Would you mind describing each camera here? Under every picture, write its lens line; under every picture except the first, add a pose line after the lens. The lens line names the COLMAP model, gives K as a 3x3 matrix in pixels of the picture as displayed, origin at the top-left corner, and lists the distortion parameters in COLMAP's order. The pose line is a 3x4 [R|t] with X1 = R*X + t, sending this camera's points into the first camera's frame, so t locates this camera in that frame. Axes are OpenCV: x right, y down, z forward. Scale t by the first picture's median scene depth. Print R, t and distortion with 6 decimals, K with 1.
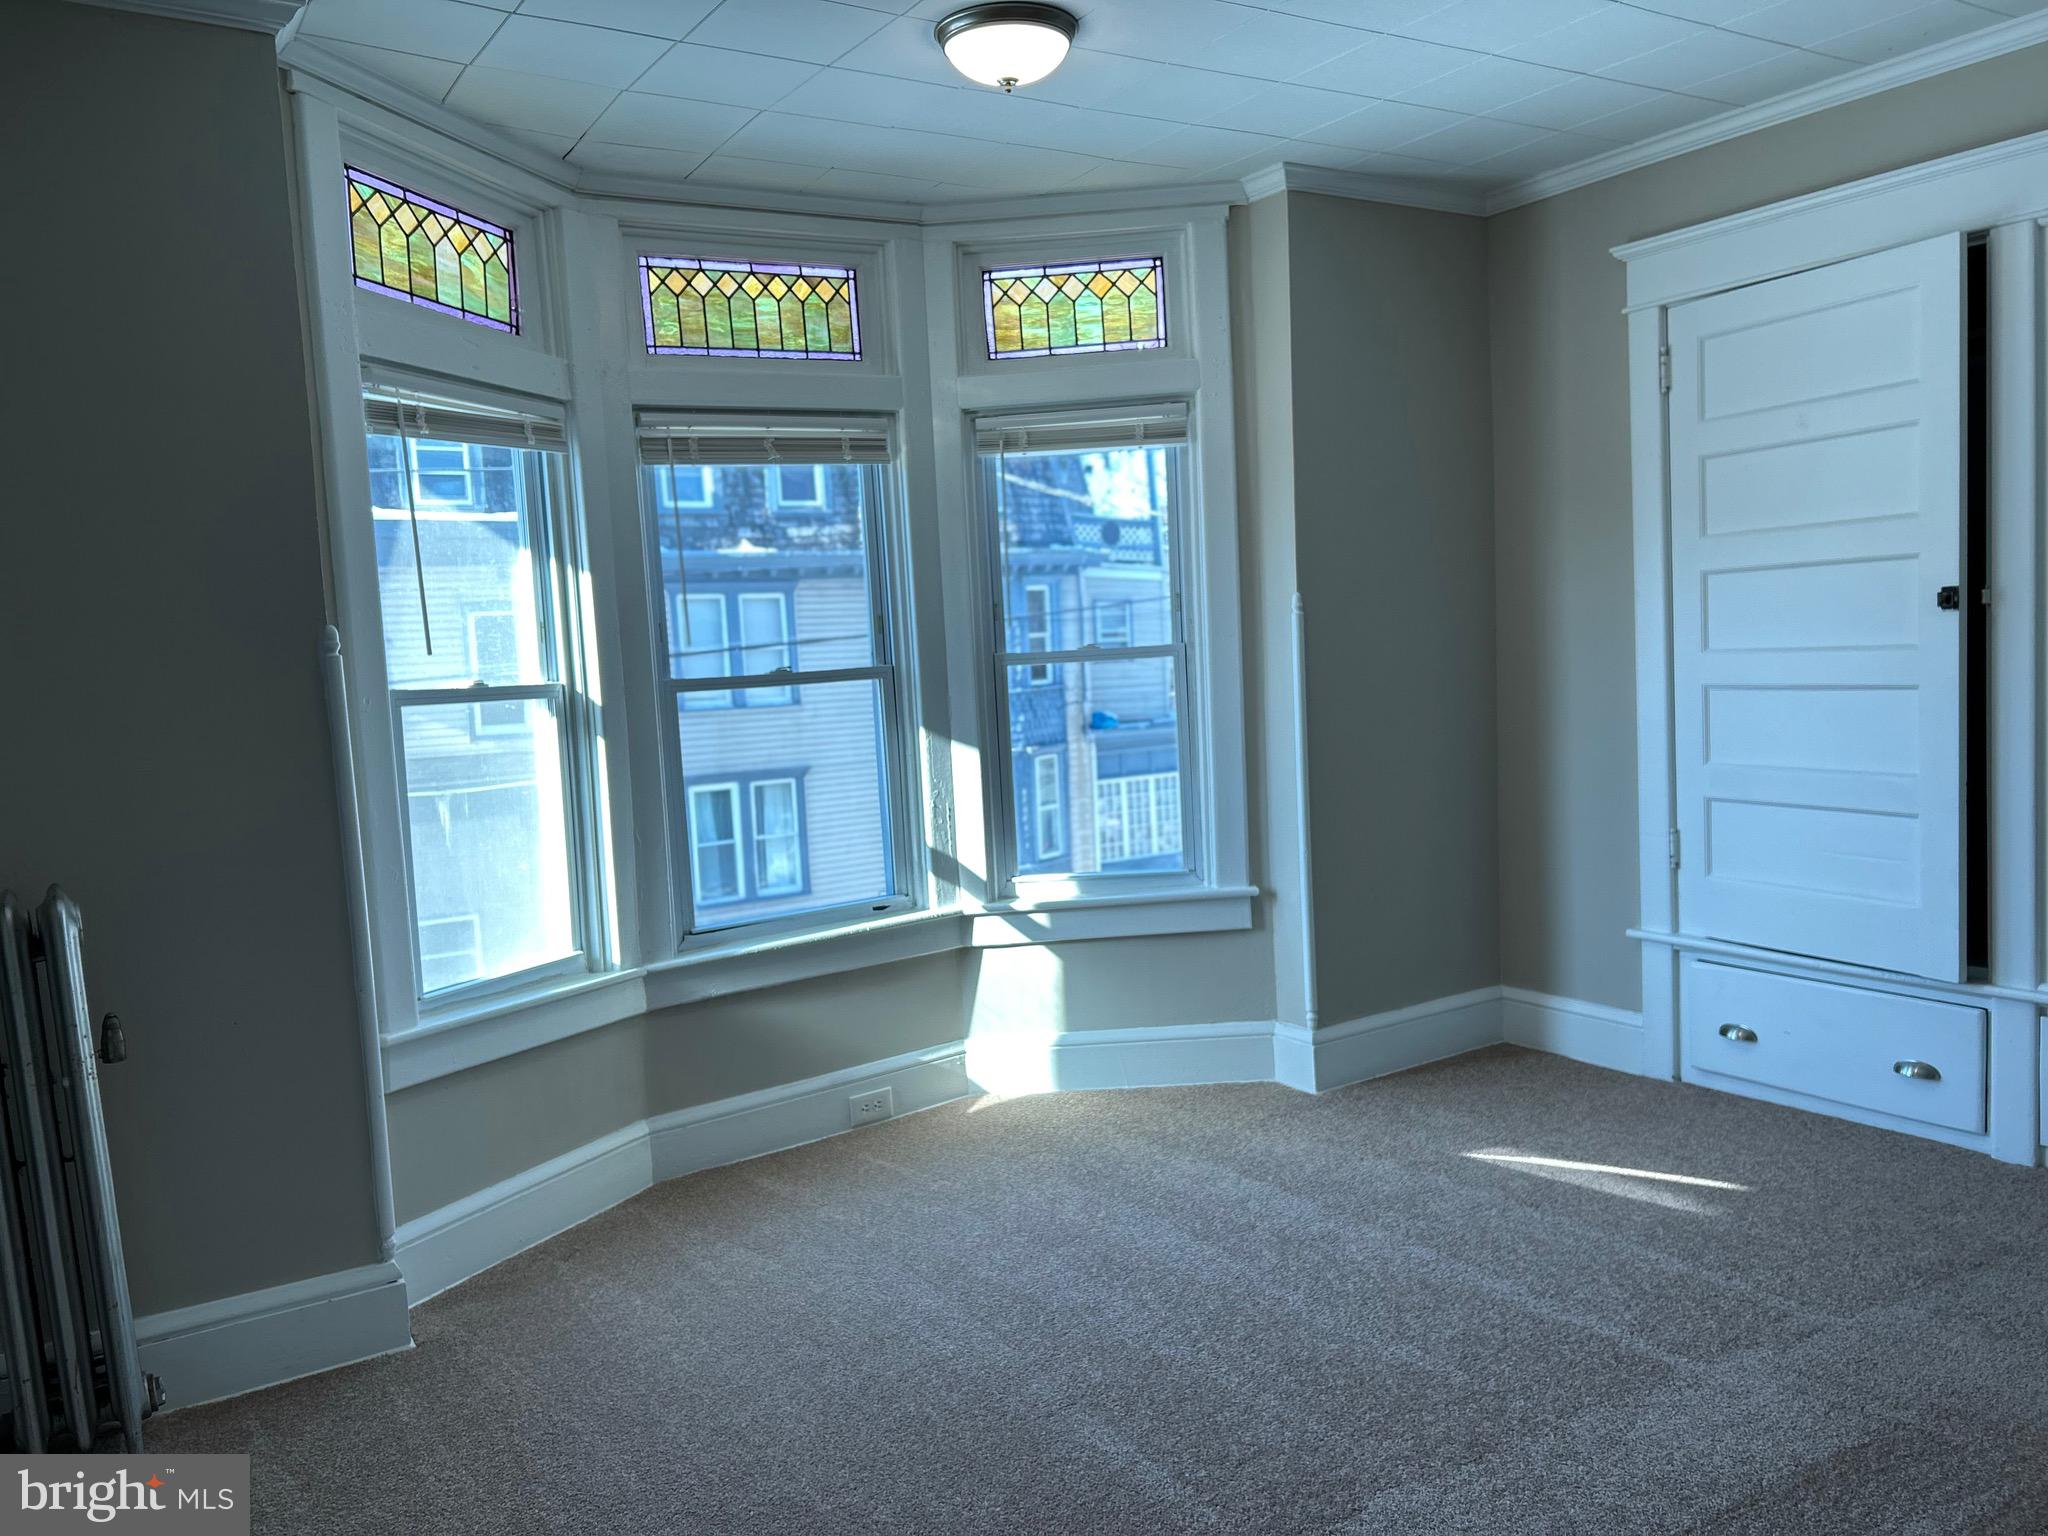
lens RADIAL K [[1545.8, 0, 1025.8], [0, 1545.8, 799.8], [0, 0, 1]] dist [0.052886, -0.068320]
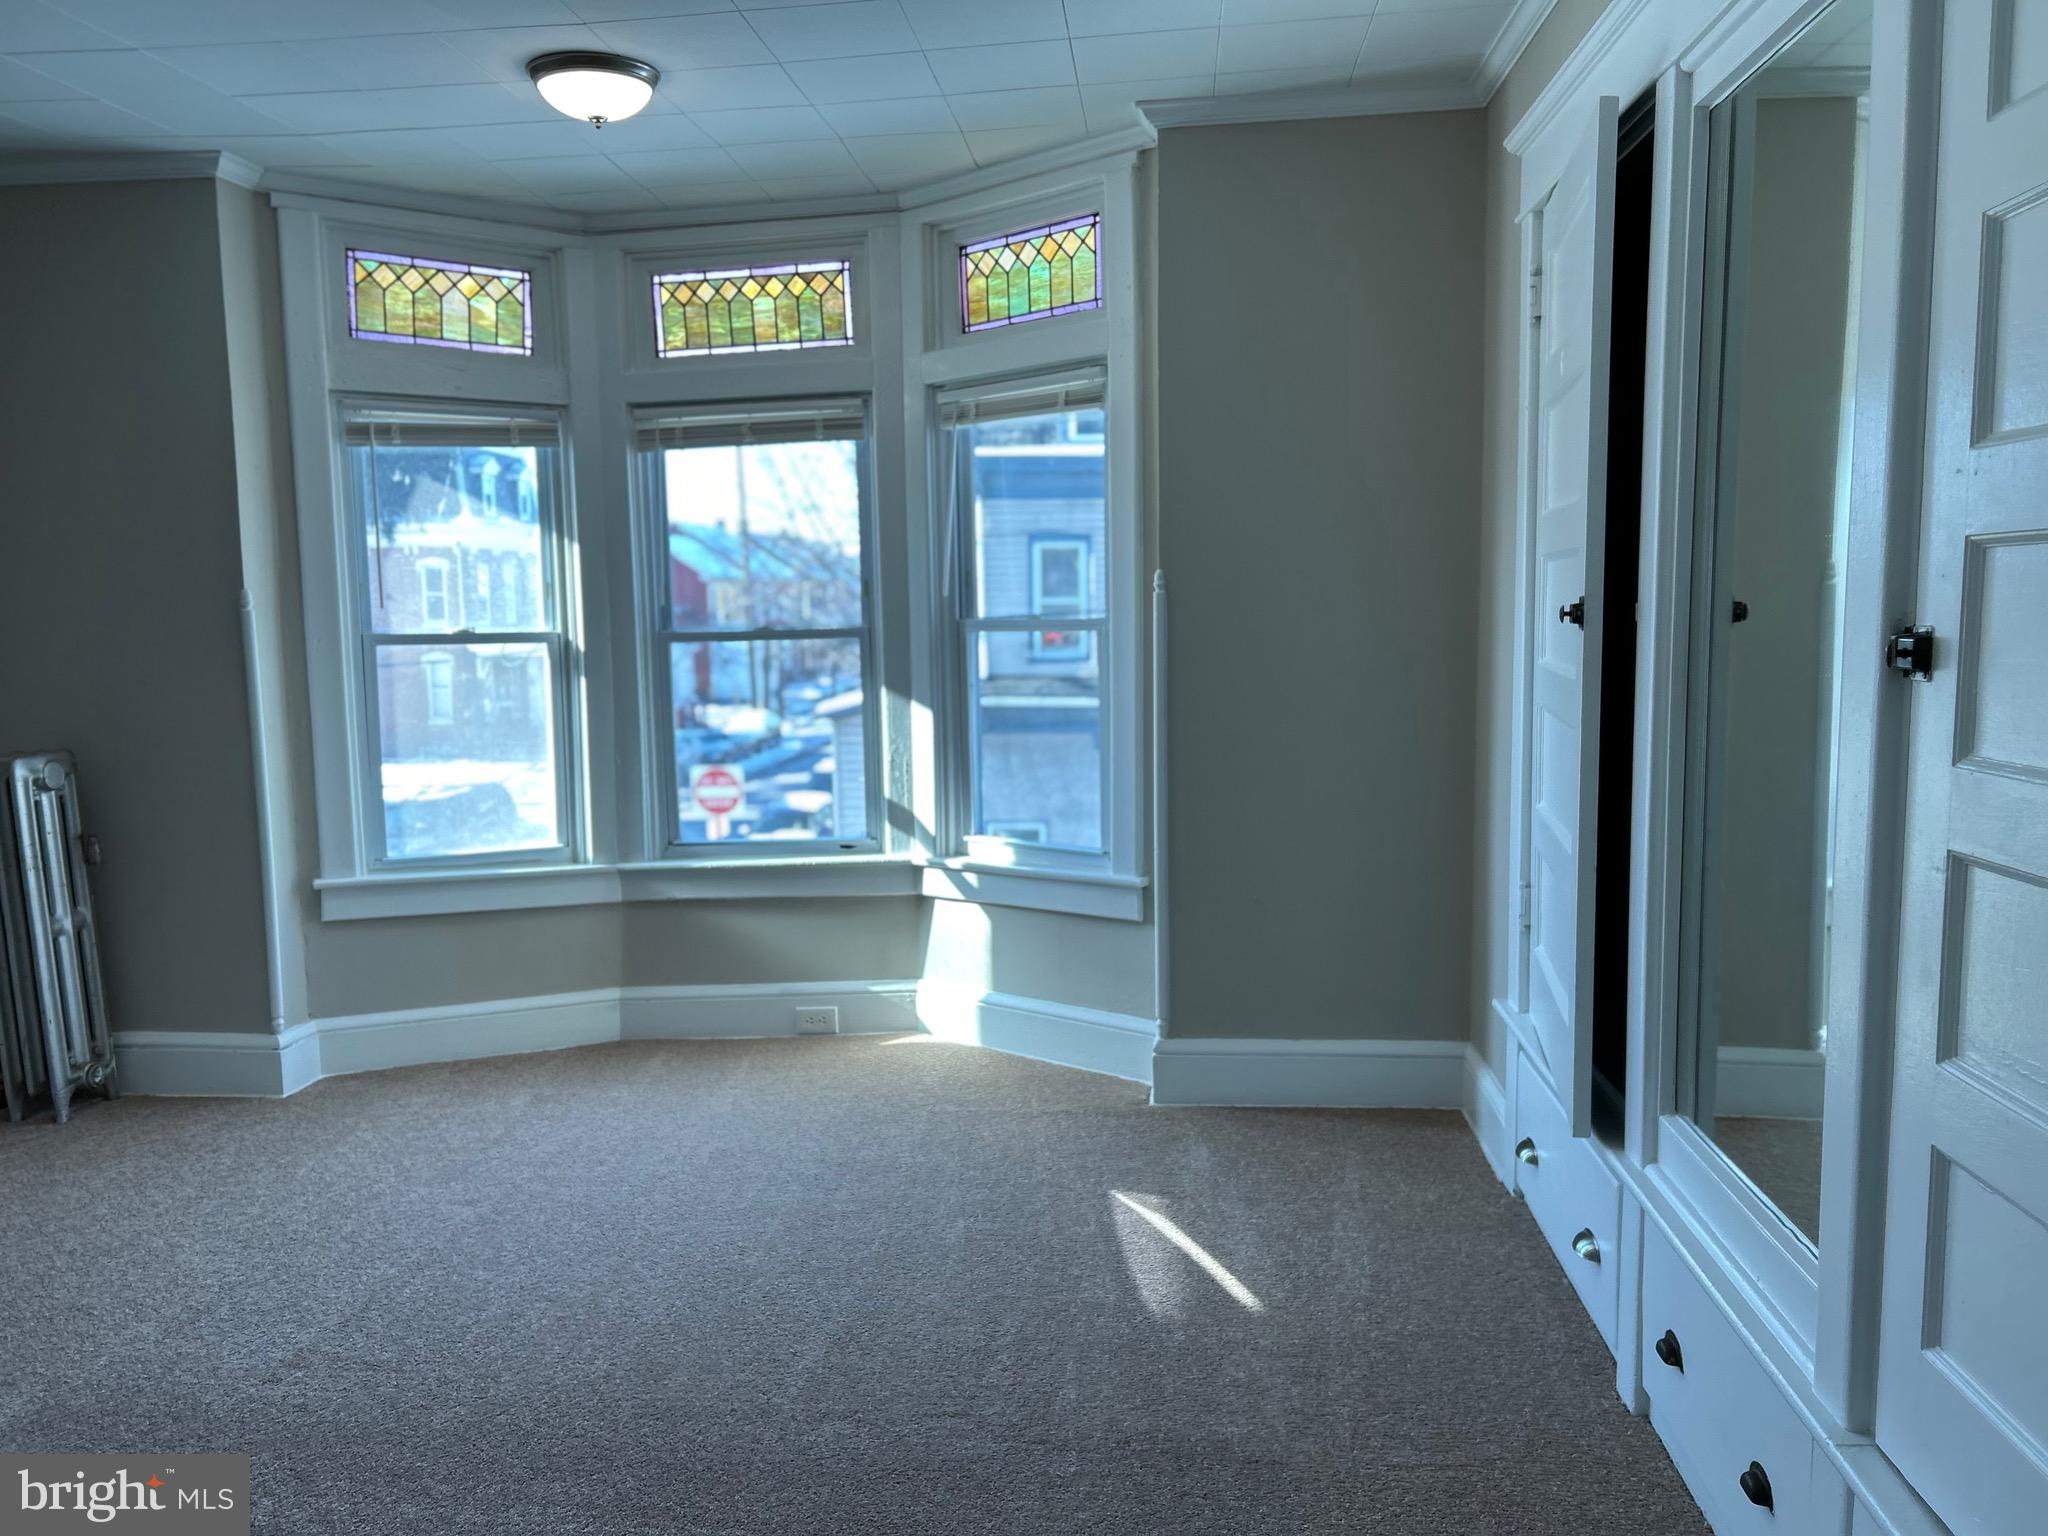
lens RADIAL K [[1545.8, 0, 1025.8], [0, 1545.8, 799.8], [0, 0, 1]] dist [0.052886, -0.068320]
pose [[0.772619, 0.117198, -0.623959, 0.717452], [-0.082877, 0.993022, 0.083896, -0.069251], [0.629438, -0.013108, 0.776940, 0.231656]]
